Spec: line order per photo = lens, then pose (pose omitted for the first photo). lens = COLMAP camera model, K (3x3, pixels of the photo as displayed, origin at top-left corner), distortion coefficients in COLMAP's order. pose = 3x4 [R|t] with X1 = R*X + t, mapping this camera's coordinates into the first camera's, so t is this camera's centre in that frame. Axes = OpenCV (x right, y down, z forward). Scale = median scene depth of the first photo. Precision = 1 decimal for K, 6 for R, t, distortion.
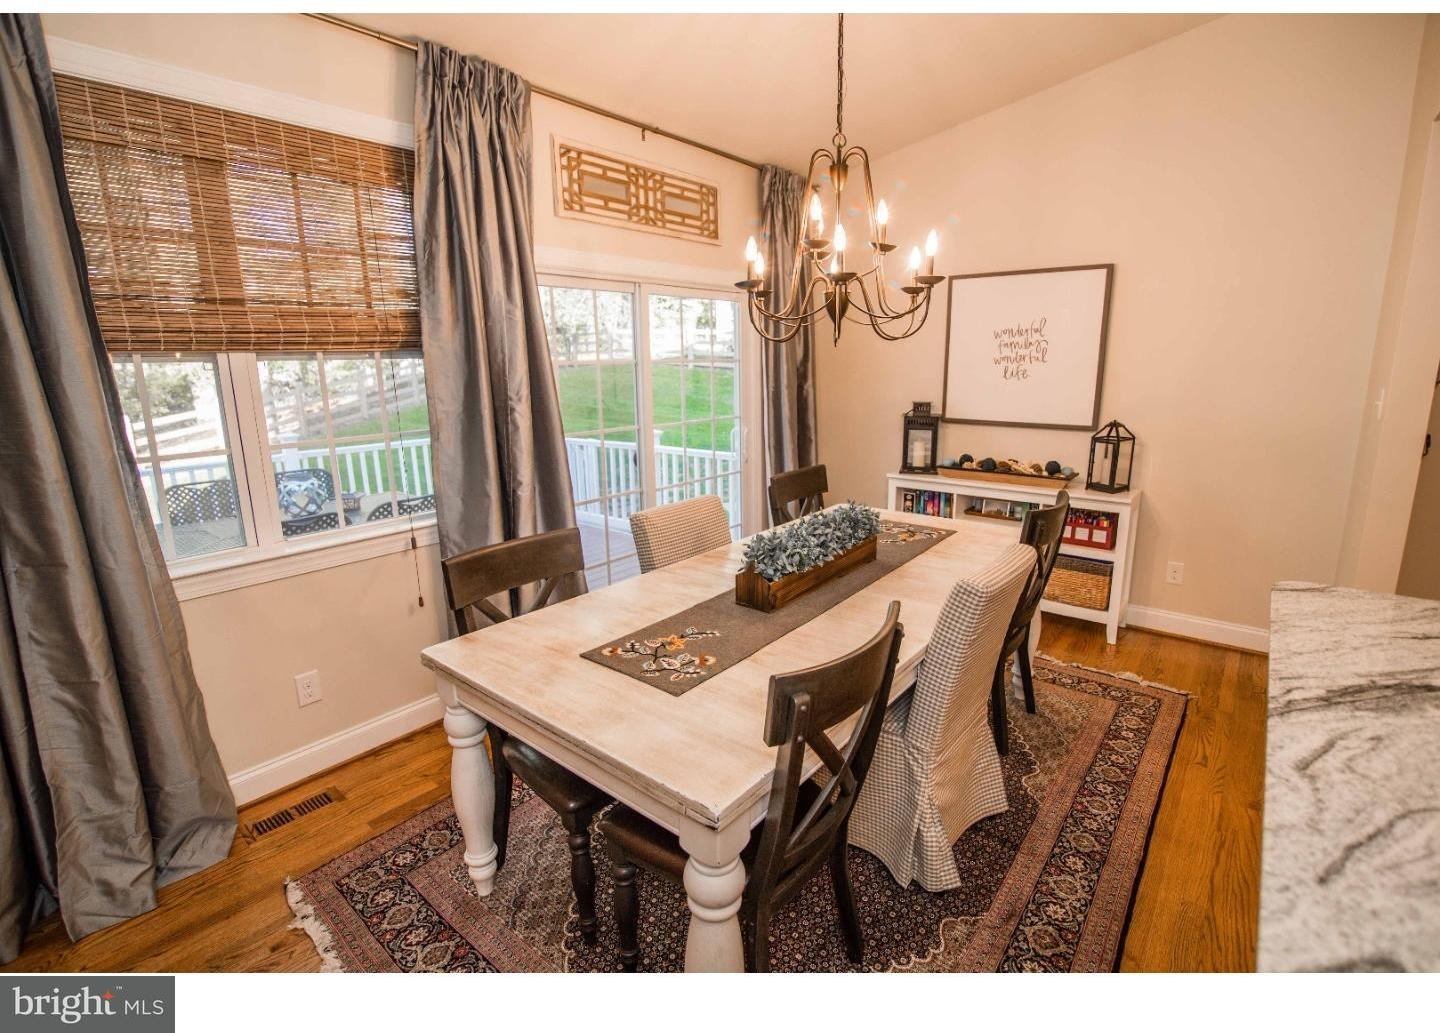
lens RADIAL K [[661.8, 0, 720.0], [0, 661.8, 516.5], [0, 0, 1]] dist [-0.000057, 0.000093]
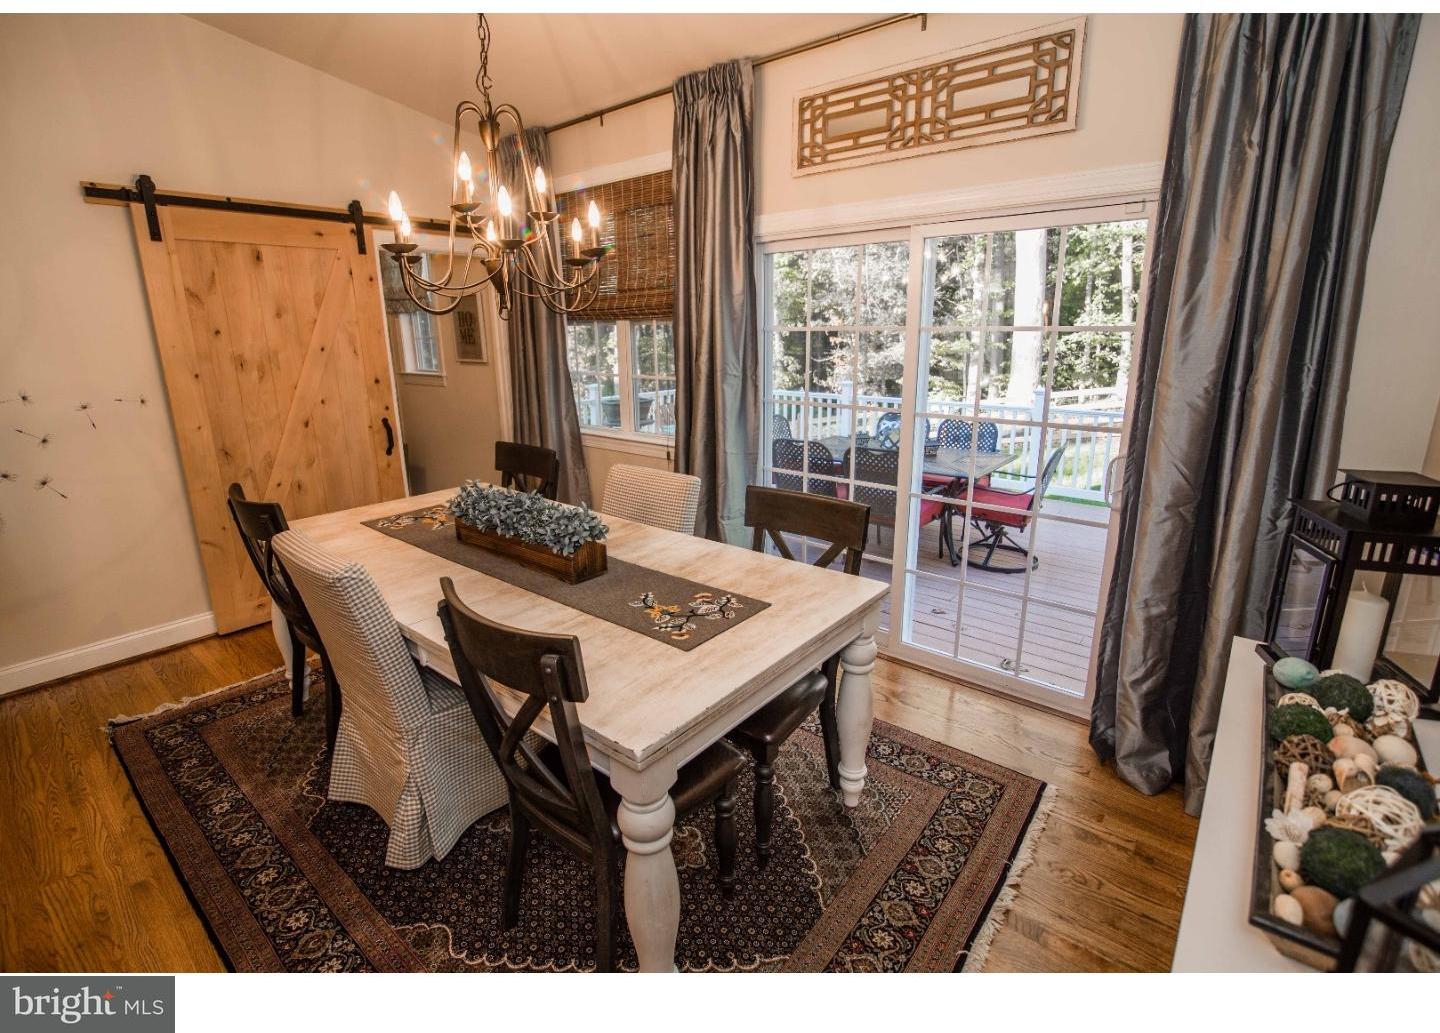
lens RADIAL K [[672.0, 0, 719.1], [0, 672.0, 493.4], [0, 0, 1]] dist [-0.001135, -0.000232]
pose [[0.000118, 0.253186, -0.967418, 0.802530], [-0.229322, 0.941643, 0.246412, -0.230541], [0.973351, 0.221821, 0.058172, 0.917222]]
